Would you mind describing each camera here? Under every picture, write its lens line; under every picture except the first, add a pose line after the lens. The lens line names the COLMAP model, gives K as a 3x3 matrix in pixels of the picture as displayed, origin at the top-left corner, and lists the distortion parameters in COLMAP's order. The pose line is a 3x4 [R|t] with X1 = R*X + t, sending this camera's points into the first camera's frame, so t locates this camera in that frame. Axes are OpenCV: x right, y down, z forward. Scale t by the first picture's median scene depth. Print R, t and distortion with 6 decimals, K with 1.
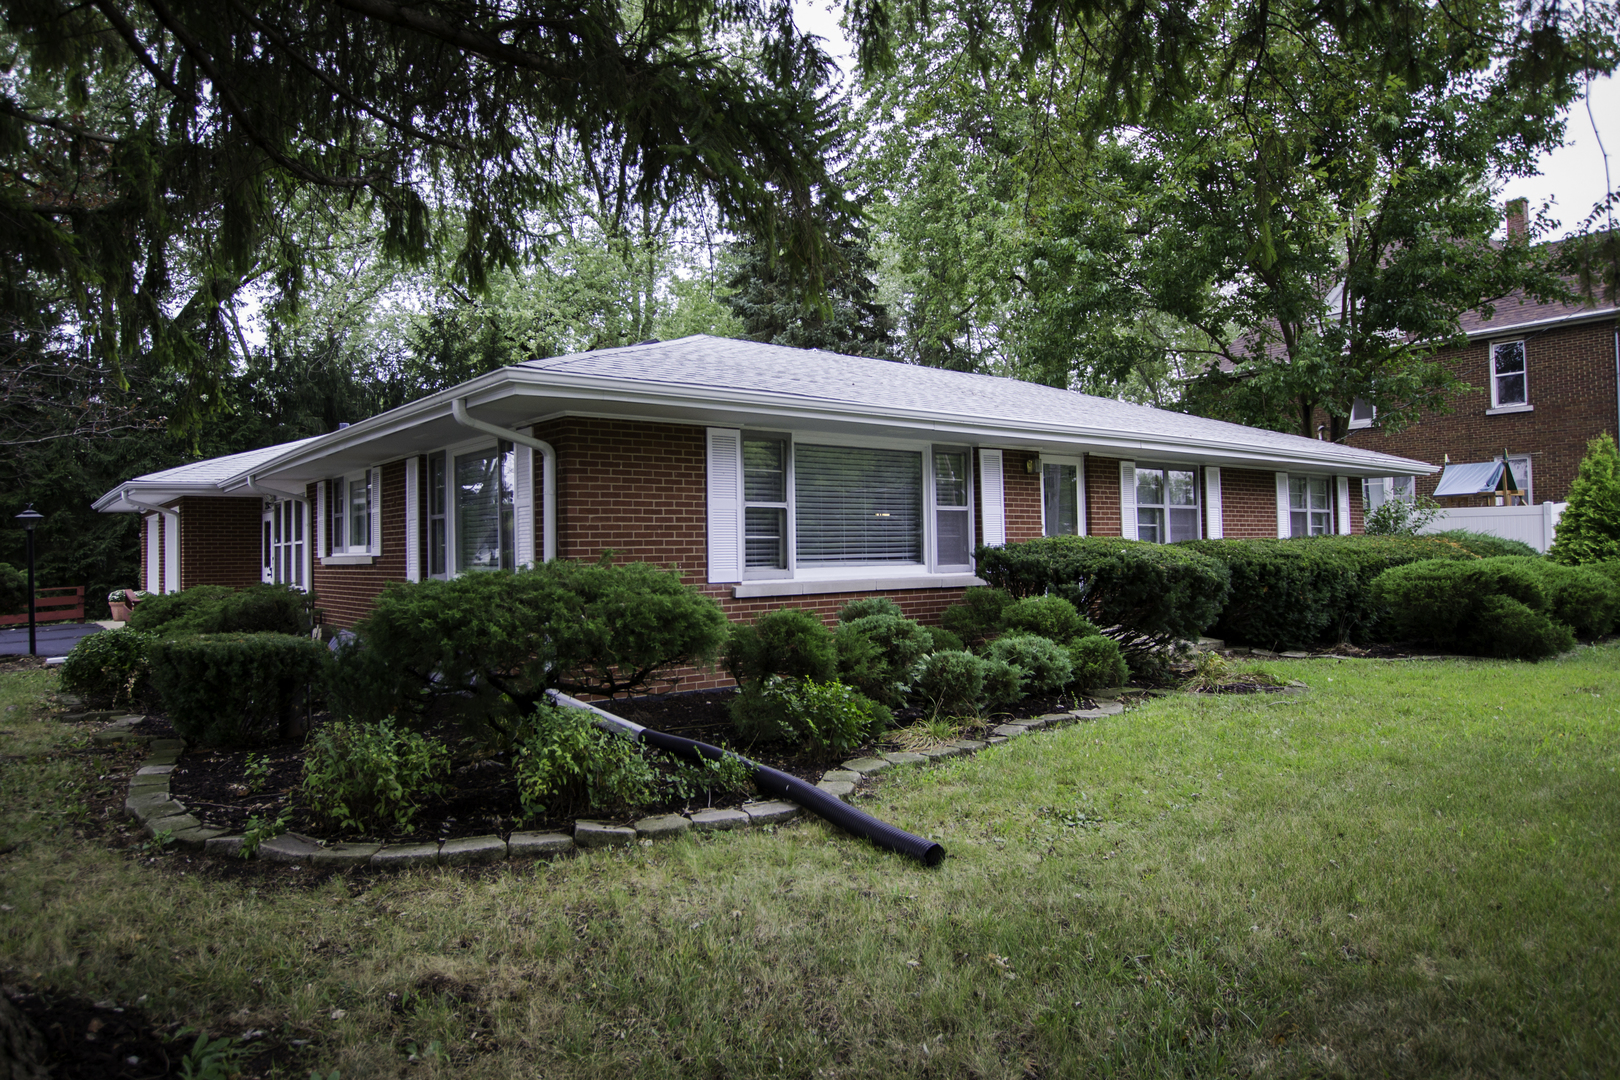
lens RADIAL K [[1022.2, 0, 808.6], [0, 1022.2, 515.1], [0, 0, 1]] dist [-0.016868, 0.001195]
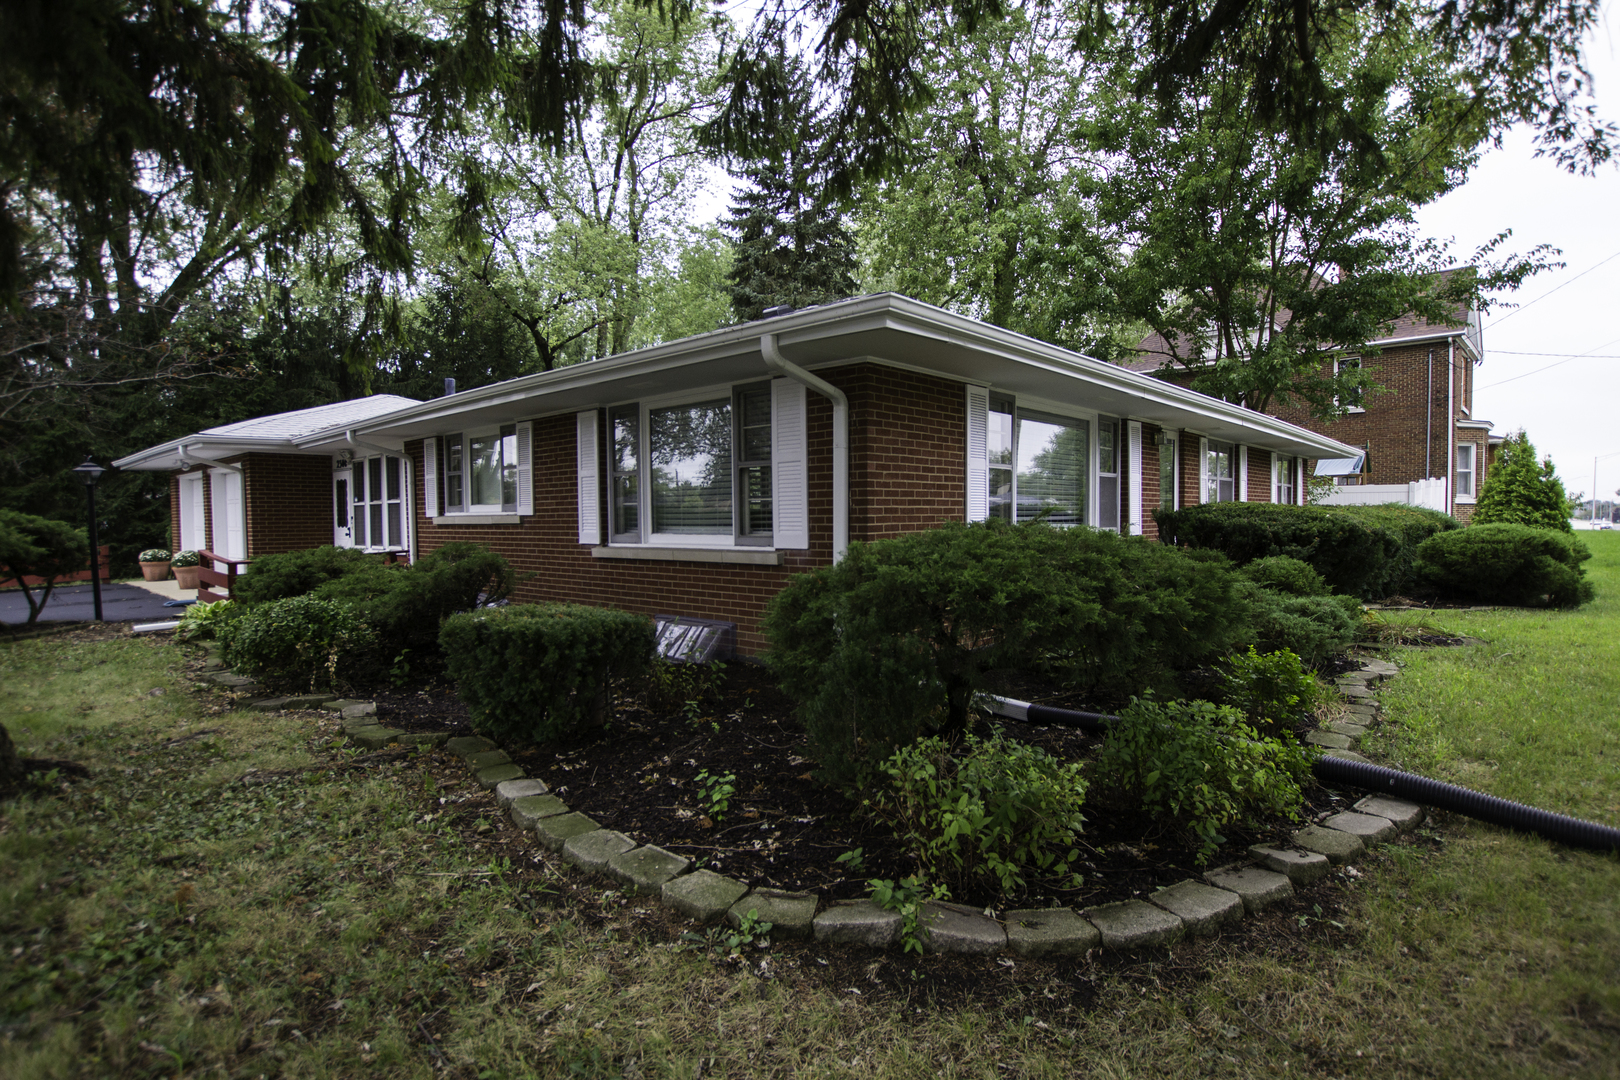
lens RADIAL K [[806.9, 0, 810.0], [0, 806.9, 540.0], [0, 0, 1]] dist [-0.011782, -0.014898]
pose [[0.983444, 0.002973, 0.181185, -0.274657], [-0.014350, 0.998003, 0.061513, 0.011913], [-0.180641, -0.063095, 0.981523, 0.191605]]
